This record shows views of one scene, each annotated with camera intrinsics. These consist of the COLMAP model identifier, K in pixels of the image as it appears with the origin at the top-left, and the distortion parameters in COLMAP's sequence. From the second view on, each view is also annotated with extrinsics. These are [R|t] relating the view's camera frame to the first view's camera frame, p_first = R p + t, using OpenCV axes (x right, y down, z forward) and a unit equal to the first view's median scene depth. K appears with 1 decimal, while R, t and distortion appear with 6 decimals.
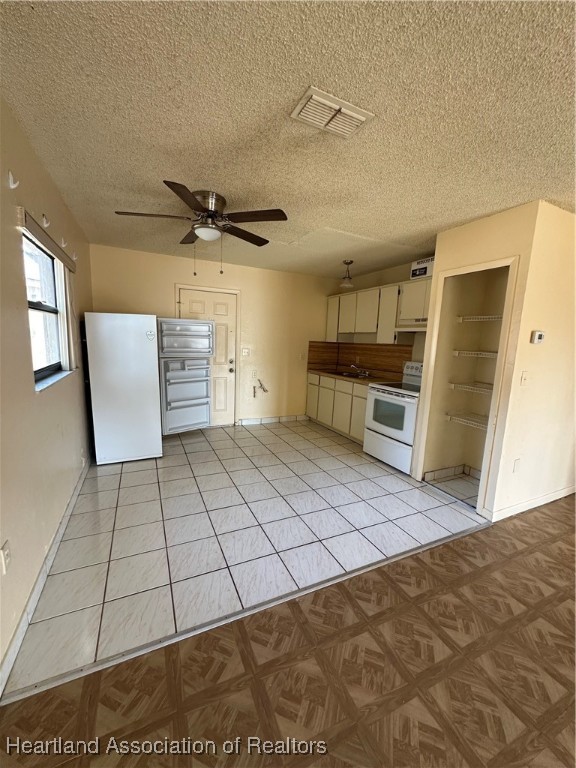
lens RADIAL K [[305.9, 0, 287.9], [0, 305.9, 384.9], [0, 0, 1]] dist [-0.005249, 0.001066]
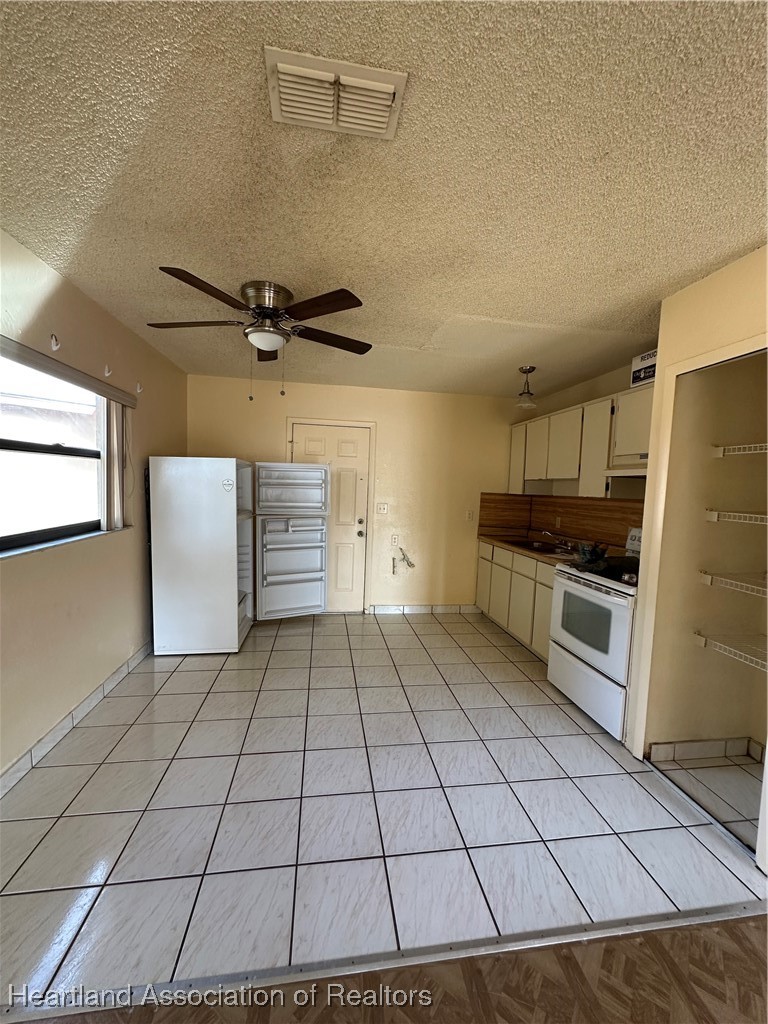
lens RADIAL K [[407.8, 0, 384.0], [0, 407.8, 513.1], [0, 0, 1]] dist [-0.005249, 0.001066]
pose [[0.956462, 0.014695, -0.291486, 0.205865], [-0.041192, 0.995531, -0.084976, -0.025418], [0.288935, 0.093284, 0.952793, 0.169766]]
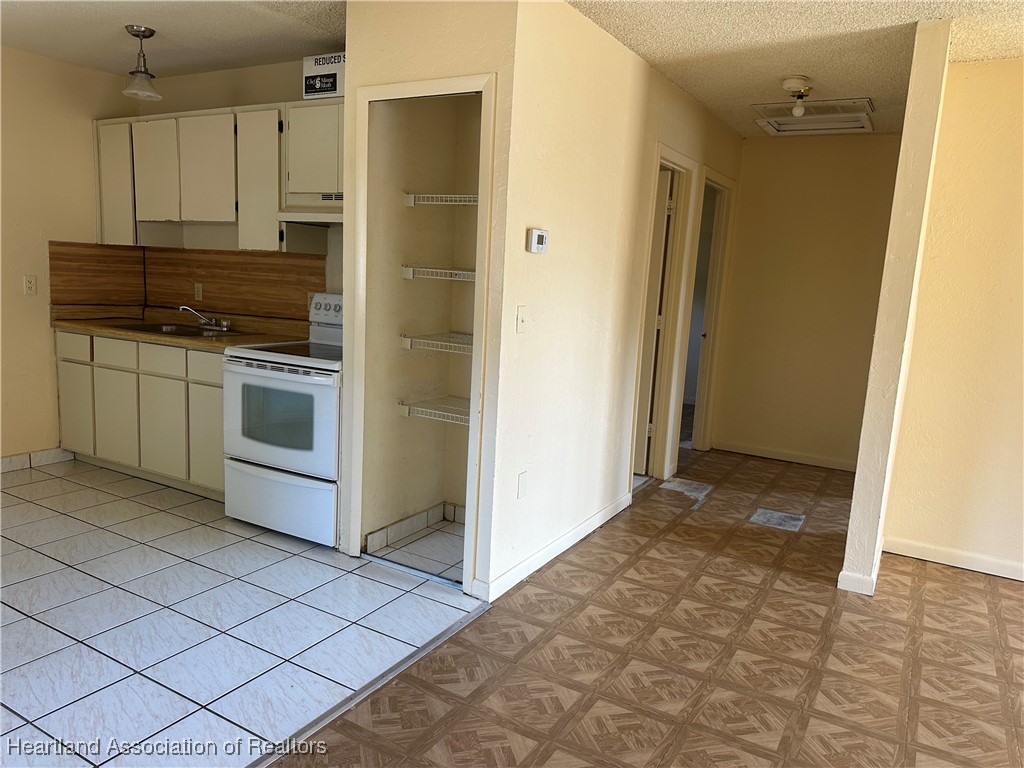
lens RADIAL K [[716.4, 0, 517.3], [0, 716.4, 388.7], [0, 0, 1]] dist [0.067952, -0.090709]
pose [[0.823906, -0.088875, 0.559714, 0.050387], [0.064051, 0.995902, 0.063852, 0.014816], [-0.563095, -0.016757, 0.826223, -0.012969]]
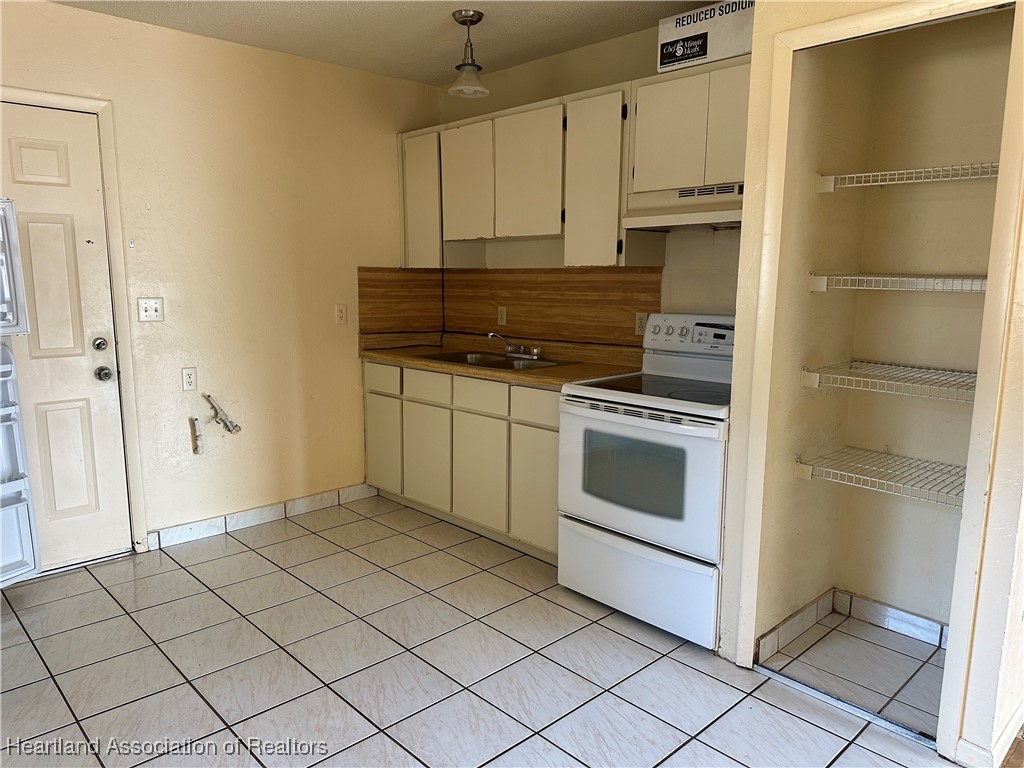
lens RADIAL K [[716.4, 0, 512.9], [0, 716.4, 390.4], [0, 0, 1]] dist [0.067952, -0.090709]
pose [[0.950724, -0.084584, 0.298276, -0.027120], [0.077542, 0.996361, 0.035386, -0.037031], [-0.300184, -0.010513, 0.953823, 0.310104]]
